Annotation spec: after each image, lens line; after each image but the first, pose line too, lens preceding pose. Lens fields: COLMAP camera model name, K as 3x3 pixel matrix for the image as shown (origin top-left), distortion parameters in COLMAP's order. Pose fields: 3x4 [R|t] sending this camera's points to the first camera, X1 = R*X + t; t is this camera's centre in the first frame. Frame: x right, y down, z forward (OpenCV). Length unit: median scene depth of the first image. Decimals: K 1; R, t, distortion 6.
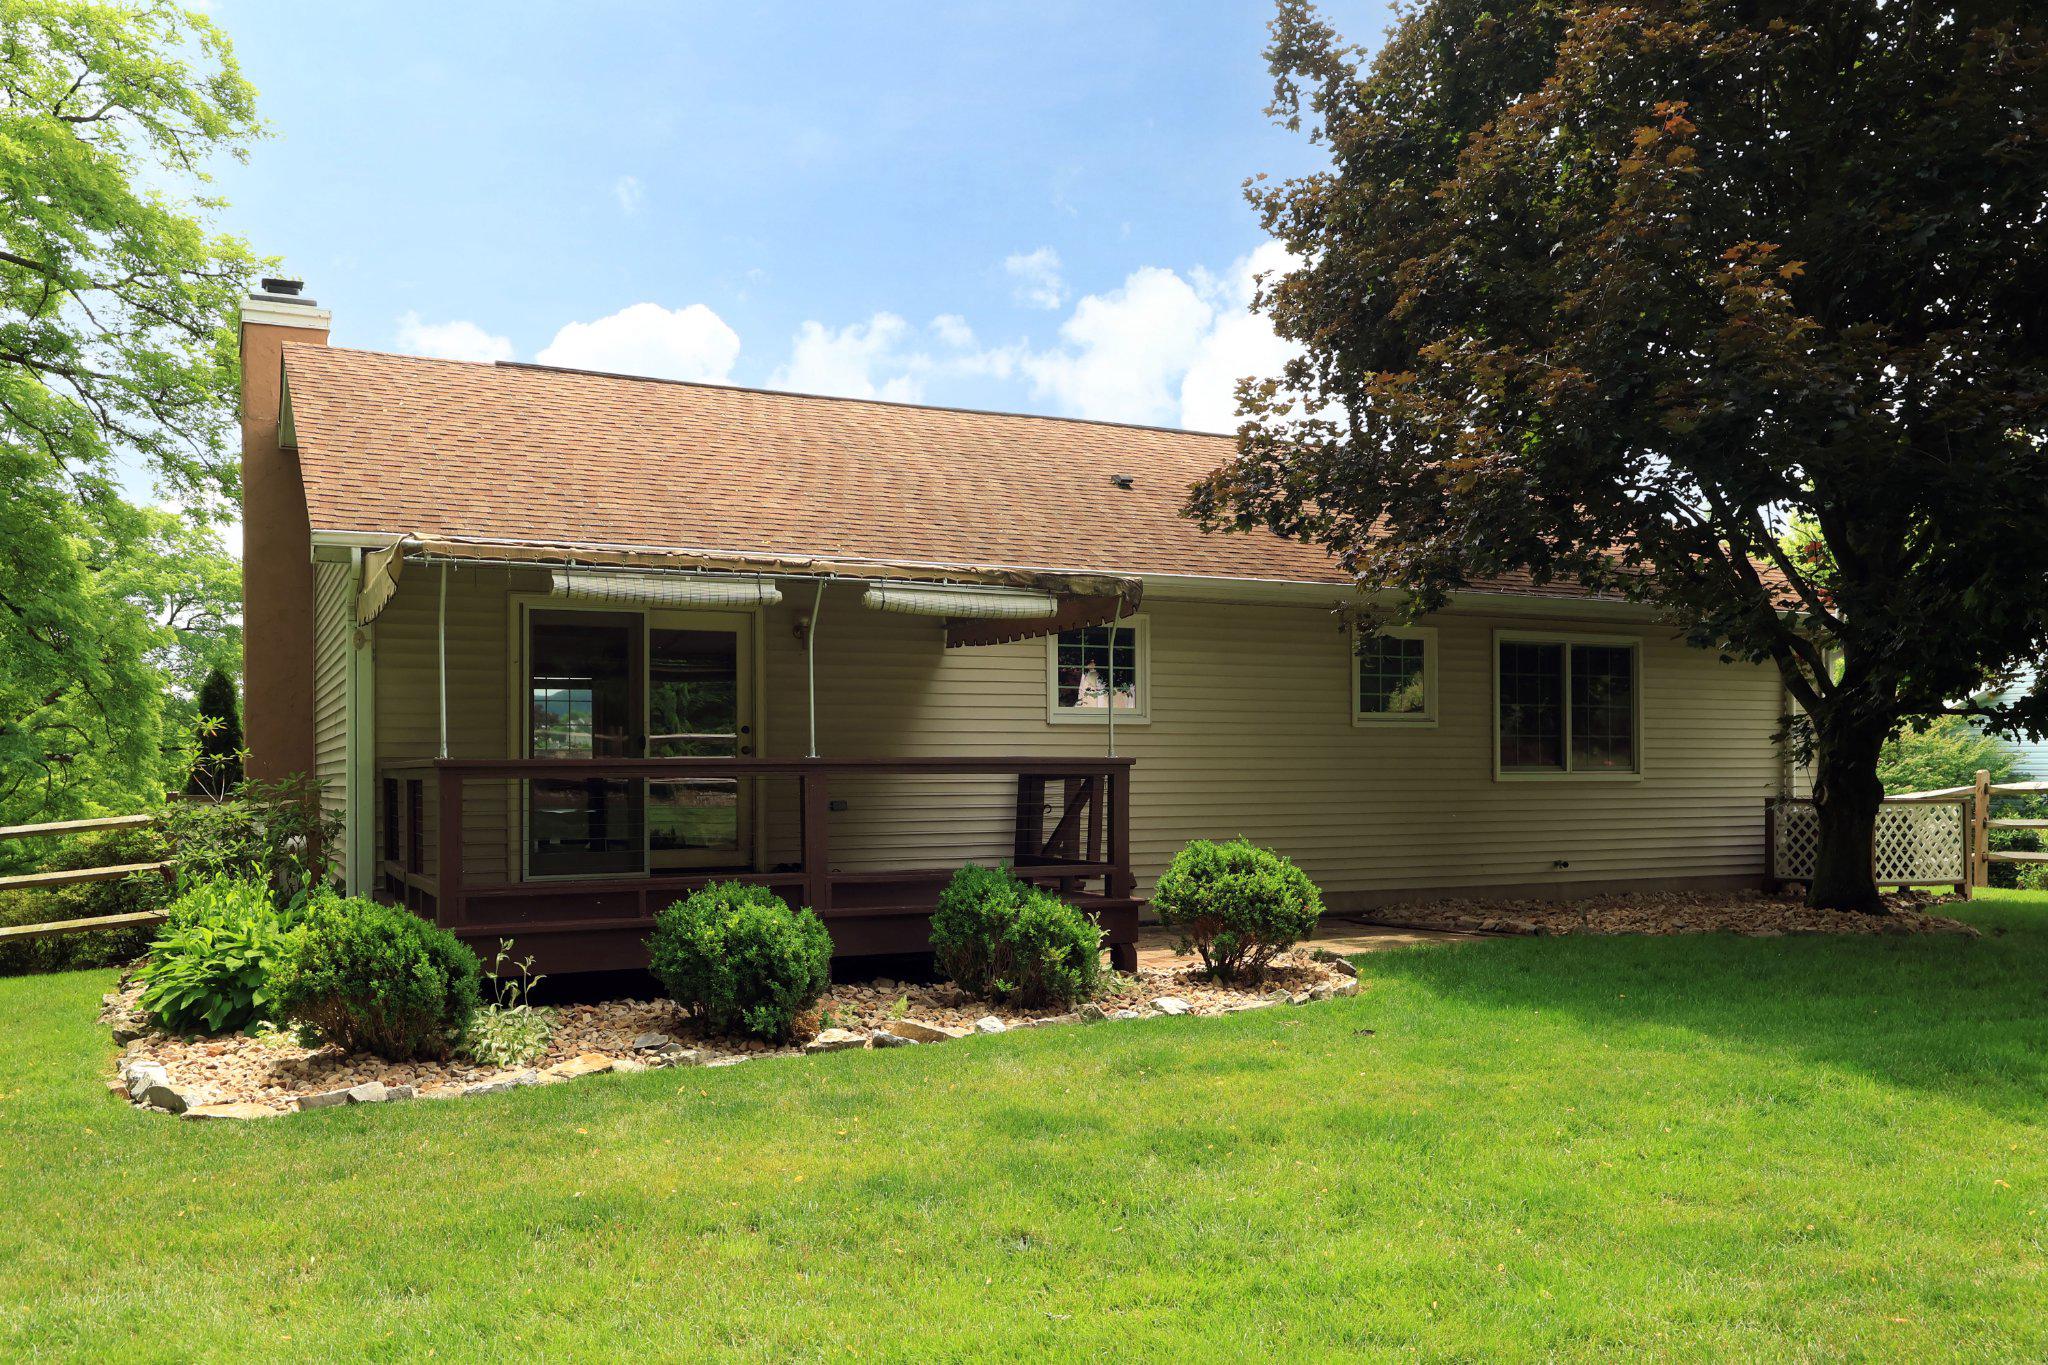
lens RADIAL K [[1661.1, 0, 1026.1], [0, 1661.1, 692.6], [0, 0, 1]] dist [0.010807, -0.003370]
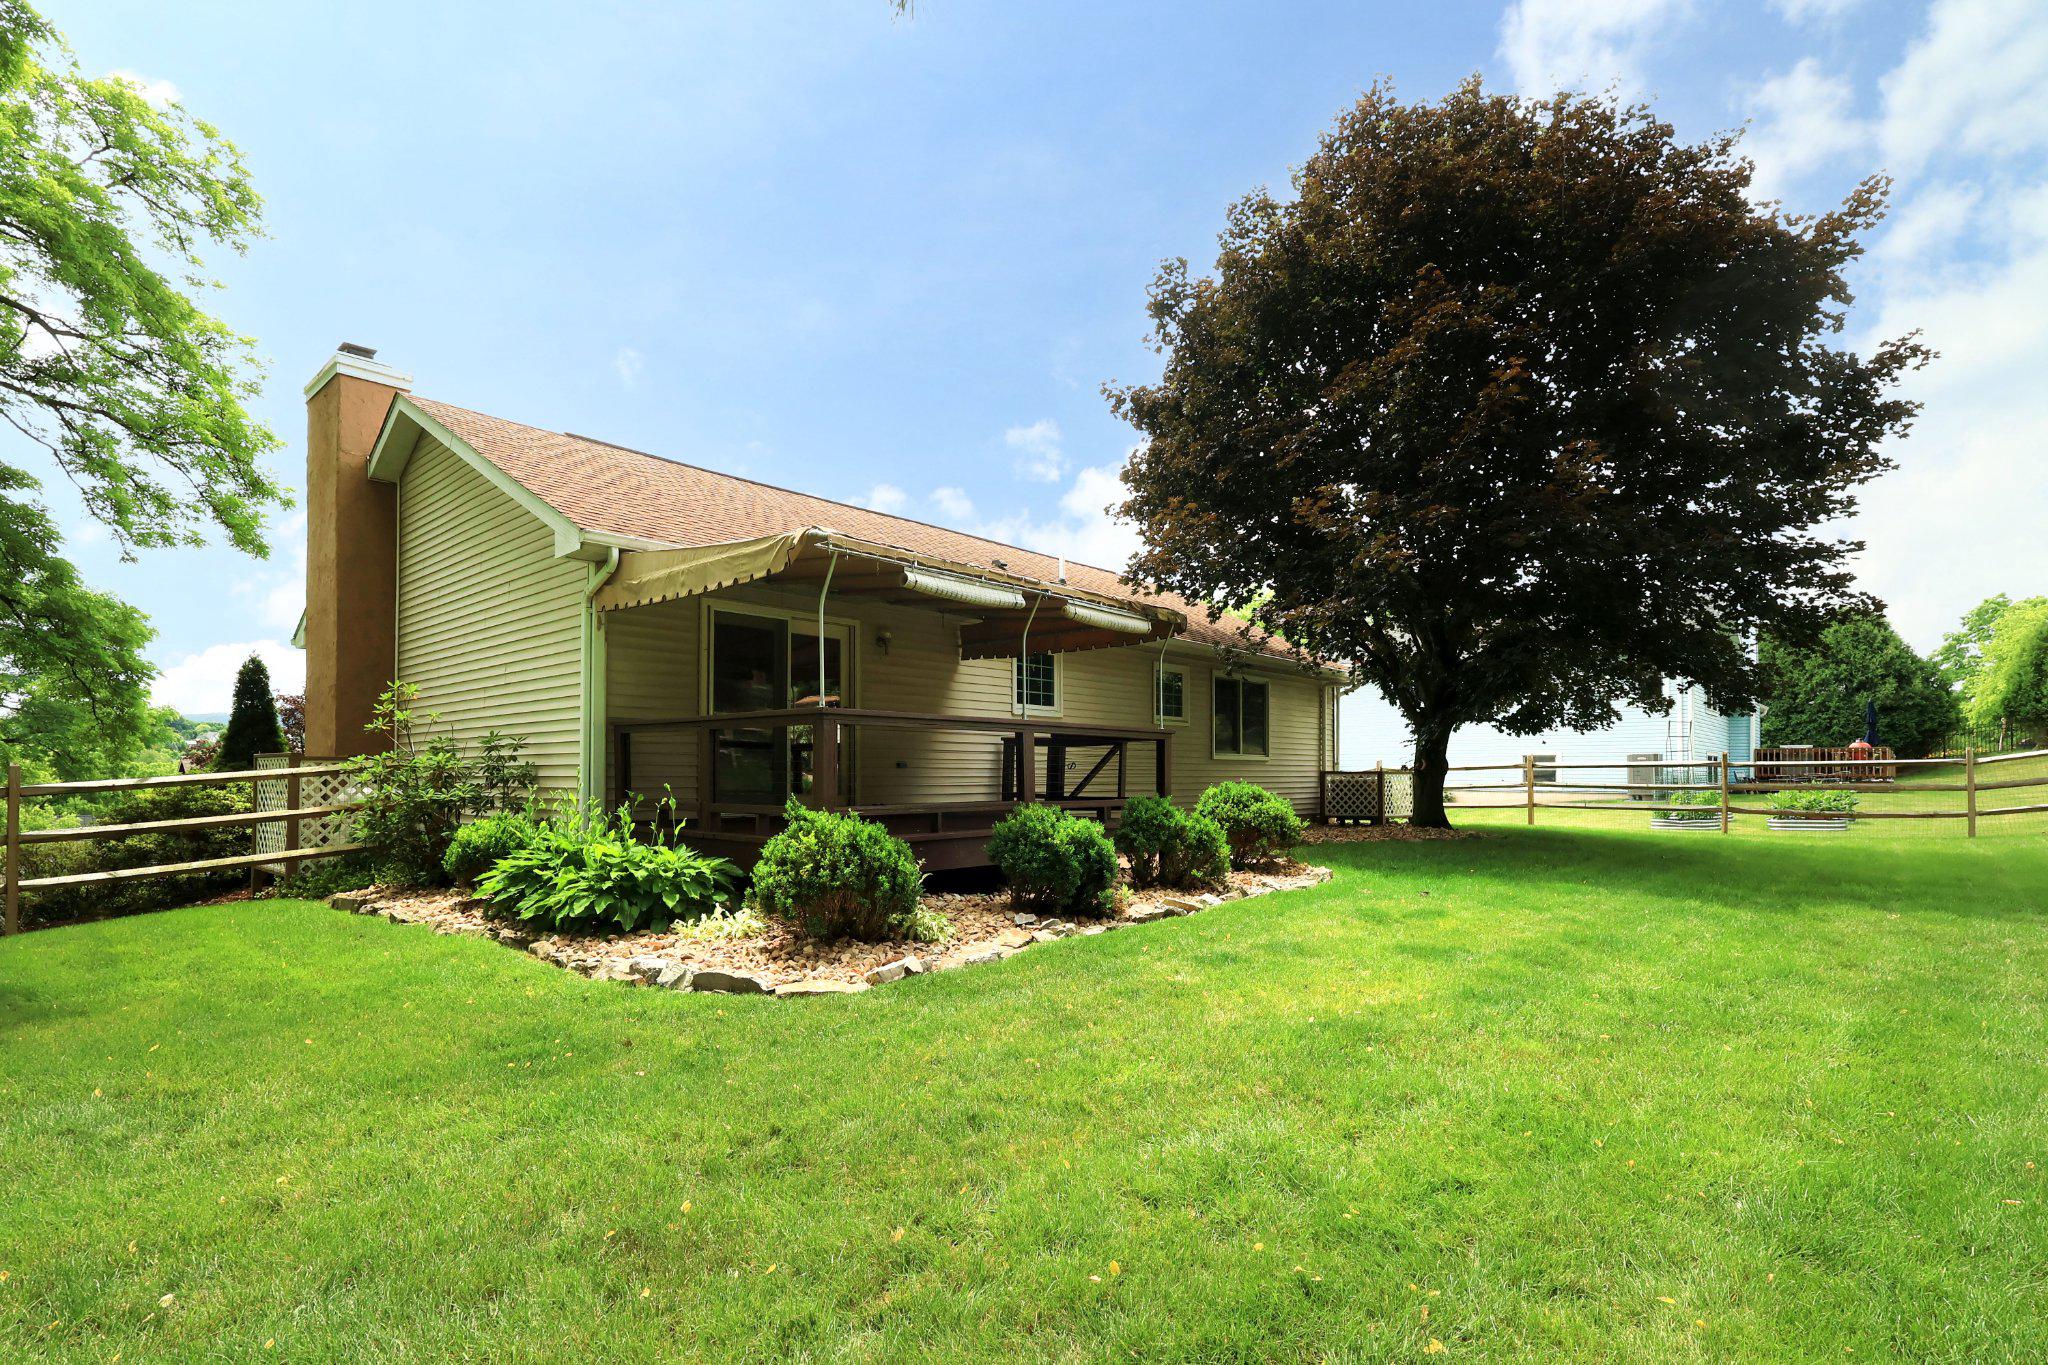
lens RADIAL K [[987.7, 0, 1001.3], [0, 987.7, 731.1], [0, 0, 1]] dist [0.001489, -0.002174]
pose [[0.925351, 0.024134, 0.378342, -0.347012], [-0.024487, 0.999693, -0.003878, 0.038874], [-0.378319, -0.005676, 0.925658, 0.170477]]
